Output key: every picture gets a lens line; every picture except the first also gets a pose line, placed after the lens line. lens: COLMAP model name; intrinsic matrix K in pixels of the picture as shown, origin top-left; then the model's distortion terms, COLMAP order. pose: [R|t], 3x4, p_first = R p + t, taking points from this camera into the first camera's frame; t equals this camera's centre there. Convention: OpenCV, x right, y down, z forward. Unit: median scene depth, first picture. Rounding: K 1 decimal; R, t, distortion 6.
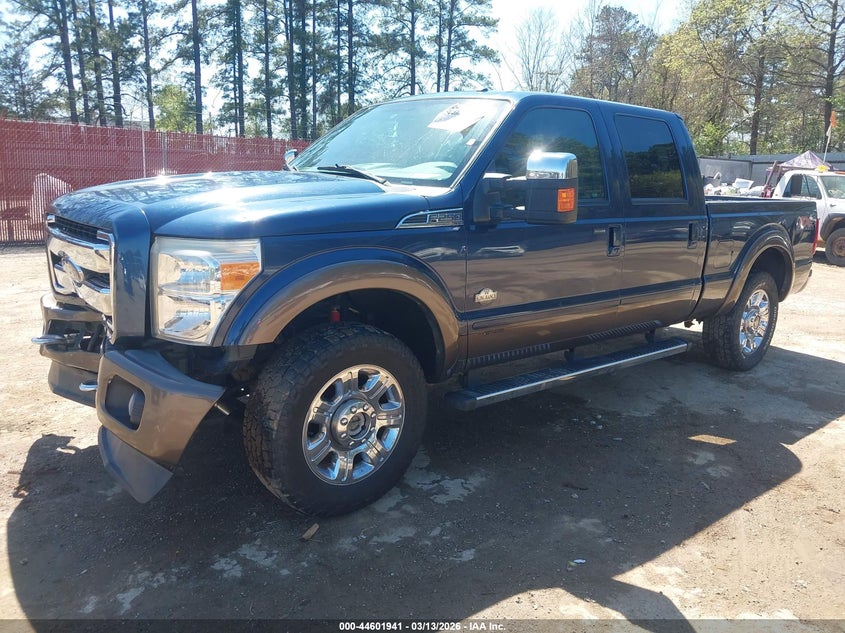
lens RADIAL K [[669.0, 0, 422.5], [0, 669.0, 316.5], [0, 0, 1]] dist [0.003734, 0.004564]
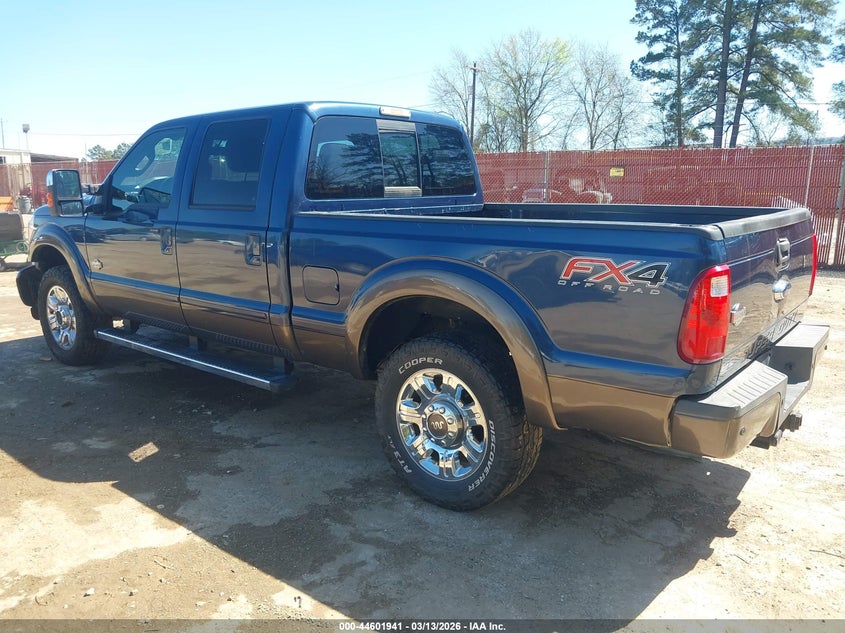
lens RADIAL K [[669.0, 0, 422.5], [0, 669.0, 316.5], [0, 0, 1]] dist [0.003734, 0.004564]
pose [[0.170710, 0.157828, -0.972599, 1.268365], [-0.193471, 0.973242, 0.123974, -0.185243], [0.966140, 0.167007, 0.196677, 1.048317]]
